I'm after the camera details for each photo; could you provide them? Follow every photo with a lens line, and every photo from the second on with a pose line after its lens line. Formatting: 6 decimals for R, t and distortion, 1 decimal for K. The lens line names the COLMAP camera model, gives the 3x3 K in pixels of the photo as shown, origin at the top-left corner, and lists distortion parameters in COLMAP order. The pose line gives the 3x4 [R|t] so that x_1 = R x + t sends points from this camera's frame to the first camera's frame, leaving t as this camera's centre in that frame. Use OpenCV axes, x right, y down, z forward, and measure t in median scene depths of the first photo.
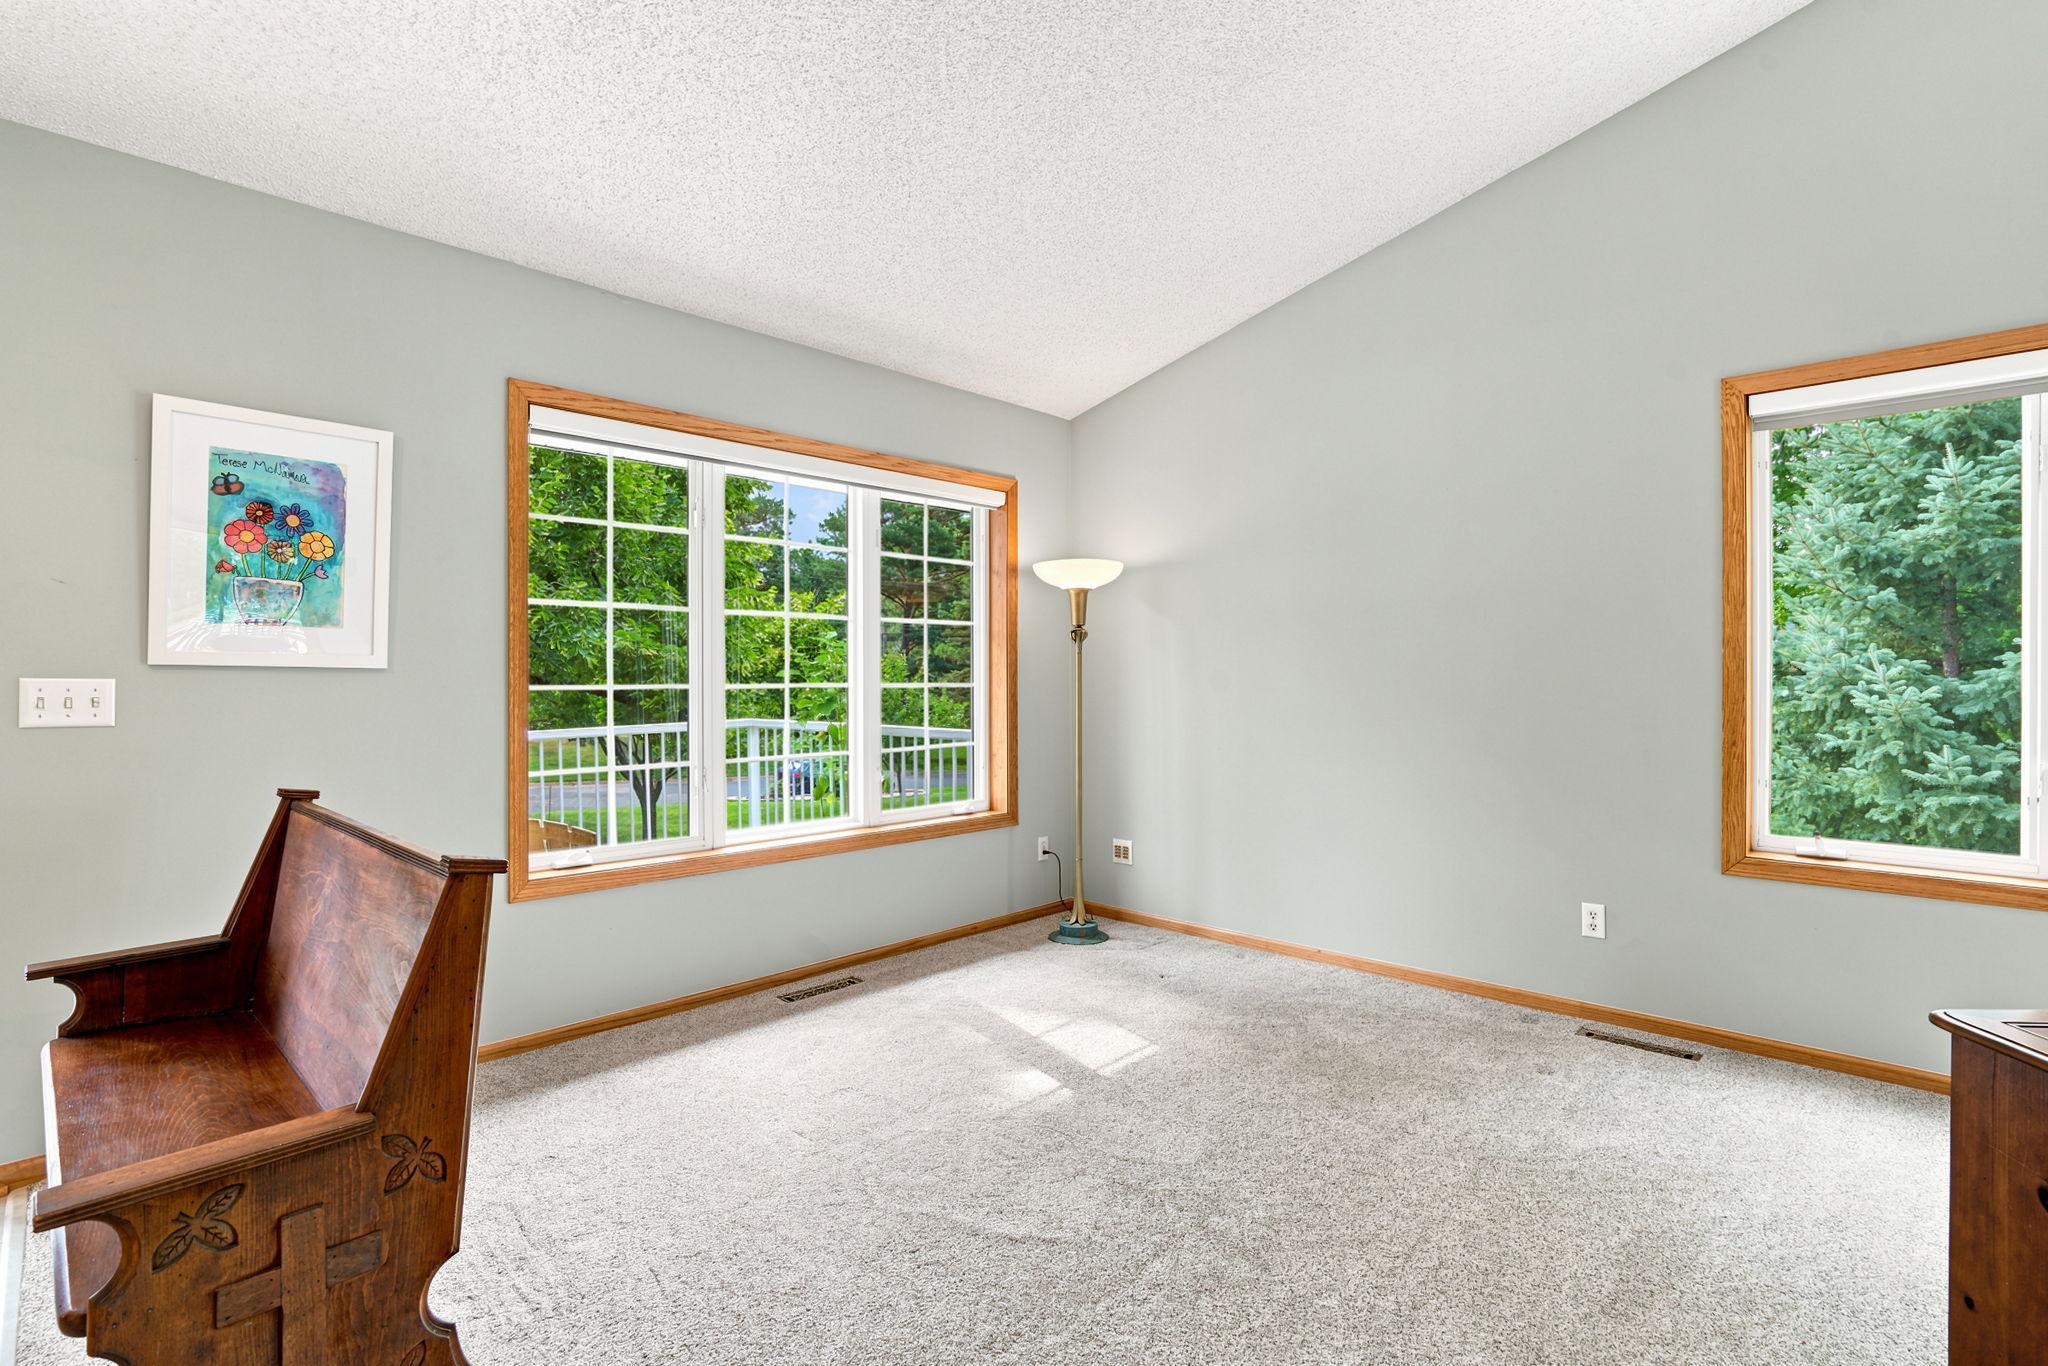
lens RADIAL K [[923.2, 0, 1018.7], [0, 923.2, 685.2], [0, 0, 1]] dist [-0.010388, -0.002228]
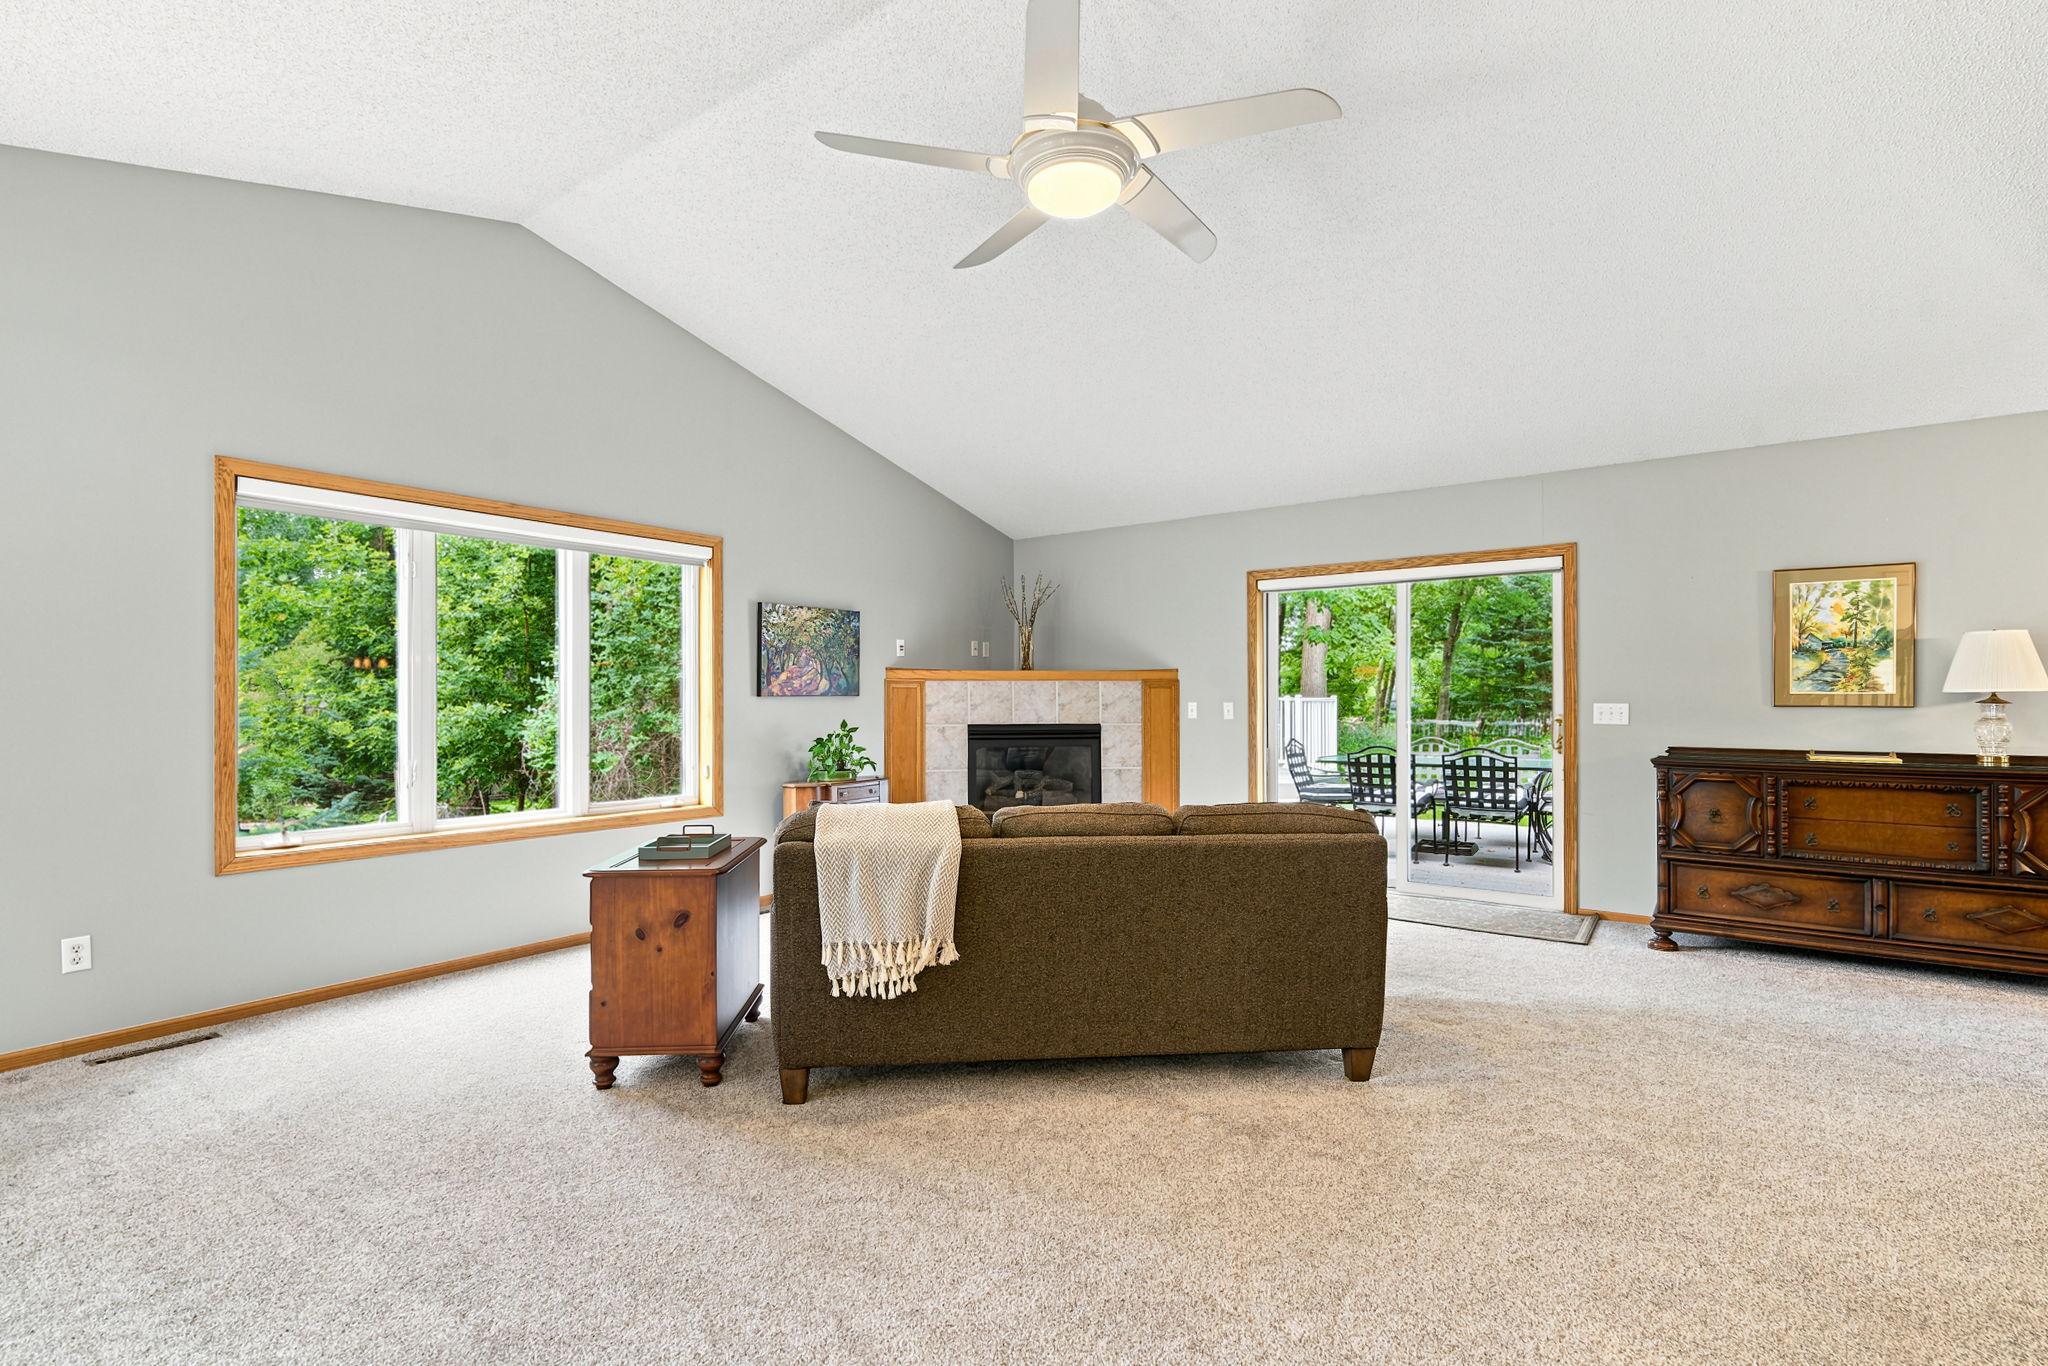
lens RADIAL K [[923.2, 0, 1020.8], [0, 923.2, 697.6], [0, 0, 1]] dist [-0.010388, -0.002228]
pose [[-0.133926, 0.013580, 0.990898, -0.534172], [0.003368, 0.999907, -0.013249, -0.004481], [-0.990986, 0.001563, -0.133959, 0.134133]]
